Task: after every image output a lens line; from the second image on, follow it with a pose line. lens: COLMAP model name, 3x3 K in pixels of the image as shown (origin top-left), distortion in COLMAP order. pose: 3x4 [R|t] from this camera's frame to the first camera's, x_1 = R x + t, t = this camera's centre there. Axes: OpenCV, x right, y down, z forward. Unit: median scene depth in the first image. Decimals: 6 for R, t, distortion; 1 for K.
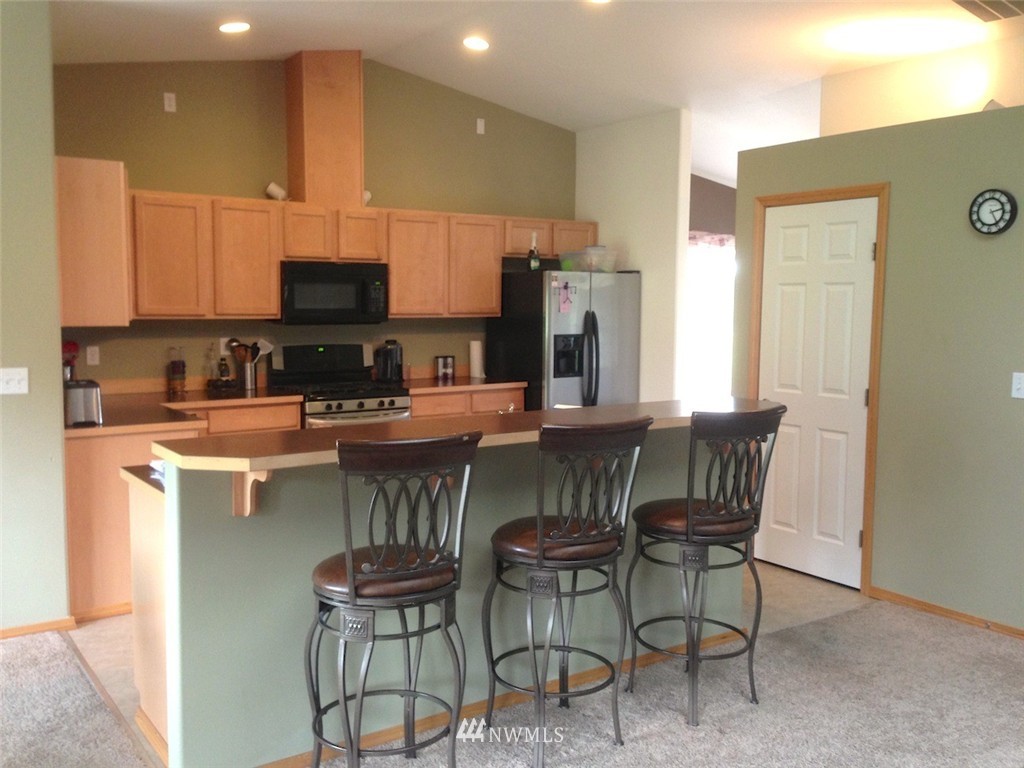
lens RADIAL K [[964.3, 0, 510.6], [0, 964.3, 376.3], [0, 0, 1]] dist [0.086237, 0.000000]
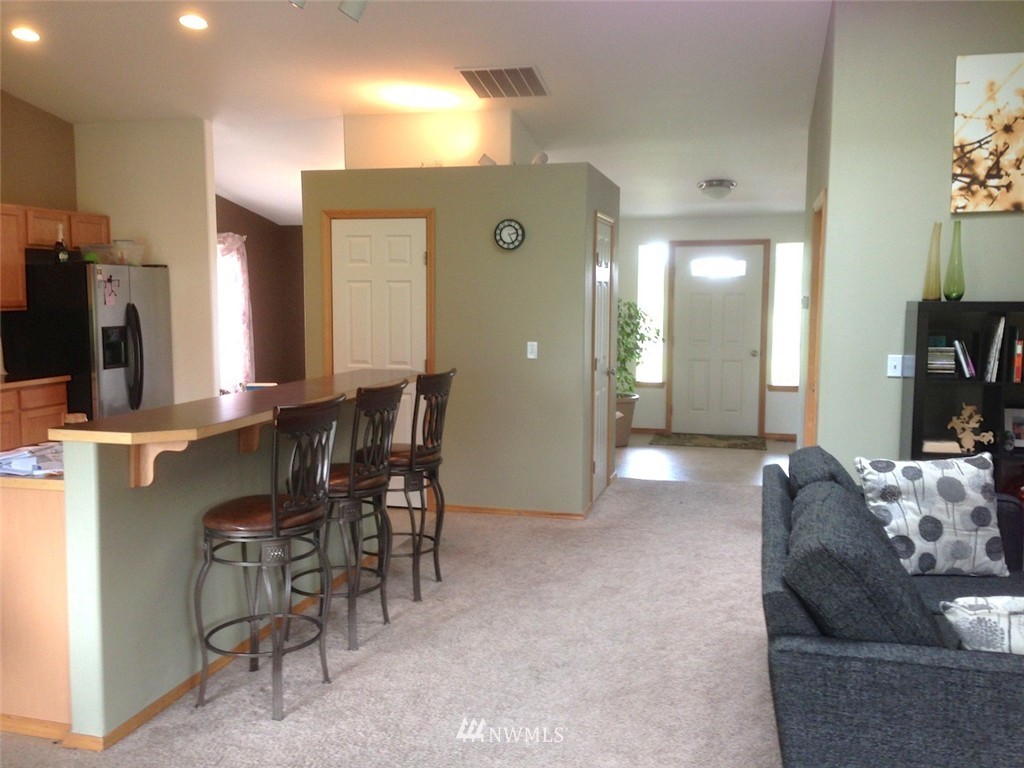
lens RADIAL K [[964.3, 0, 513.4], [0, 964.3, 385.6], [0, 0, 1]] dist [0.086237, 0.000000]
pose [[0.760057, -0.065689, 0.646528, -0.327357], [0.054809, 0.997813, 0.036946, 0.004339], [-0.647541, 0.007354, 0.761995, -0.075923]]
